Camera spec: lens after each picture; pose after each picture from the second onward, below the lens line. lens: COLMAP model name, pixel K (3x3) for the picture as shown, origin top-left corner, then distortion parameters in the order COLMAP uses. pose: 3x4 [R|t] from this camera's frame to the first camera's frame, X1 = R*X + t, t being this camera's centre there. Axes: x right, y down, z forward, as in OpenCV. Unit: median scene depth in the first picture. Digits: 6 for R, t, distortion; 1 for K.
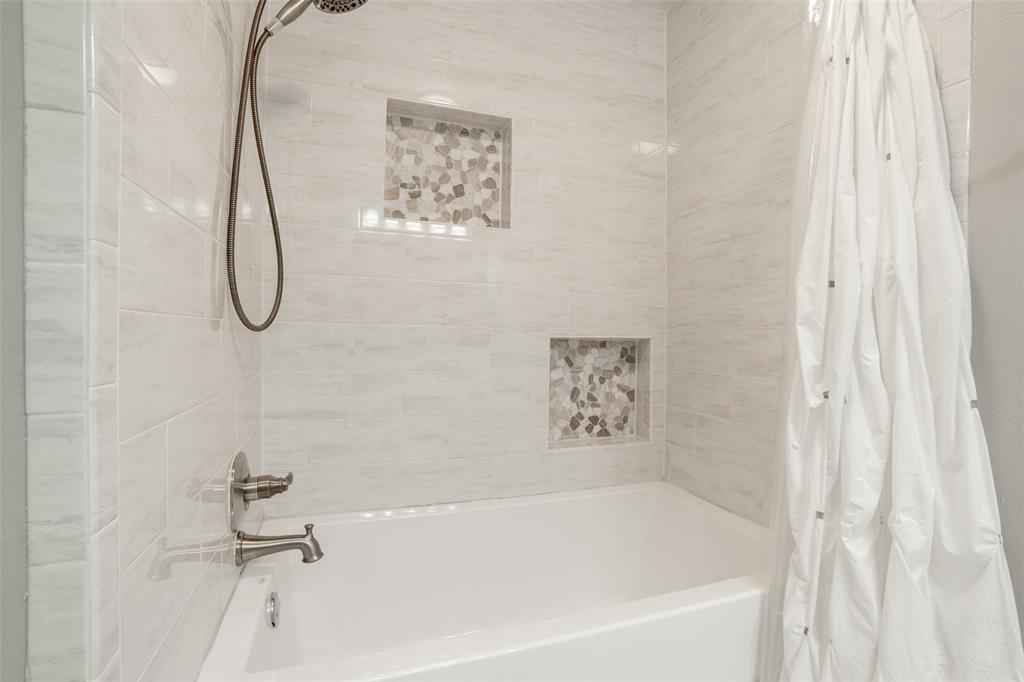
lens RADIAL K [[473.3, 0, 510.7], [0, 473.3, 341.4], [0, 0, 1]] dist [-0.054977, 0.017959]
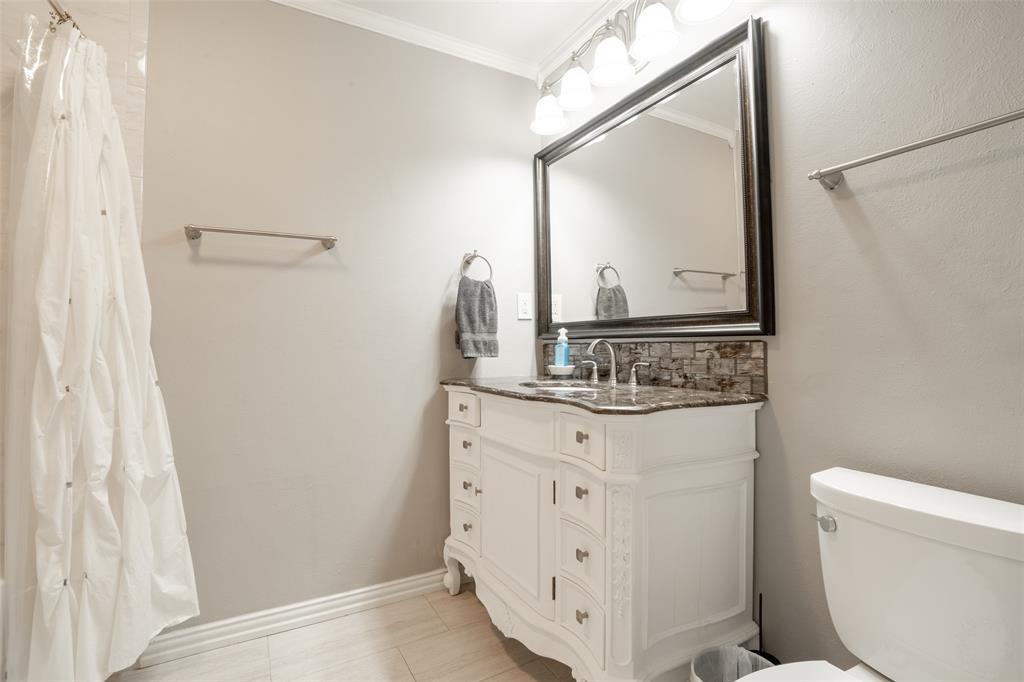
lens RADIAL K [[473.3, 0, 511.3], [0, 473.3, 340.0], [0, 0, 1]] dist [-0.054977, 0.017959]
pose [[-0.163071, -0.004258, 0.986605, -0.753316], [0.011208, 0.999918, 0.006168, -0.011939], [-0.986551, 0.012064, -0.163010, 0.009102]]
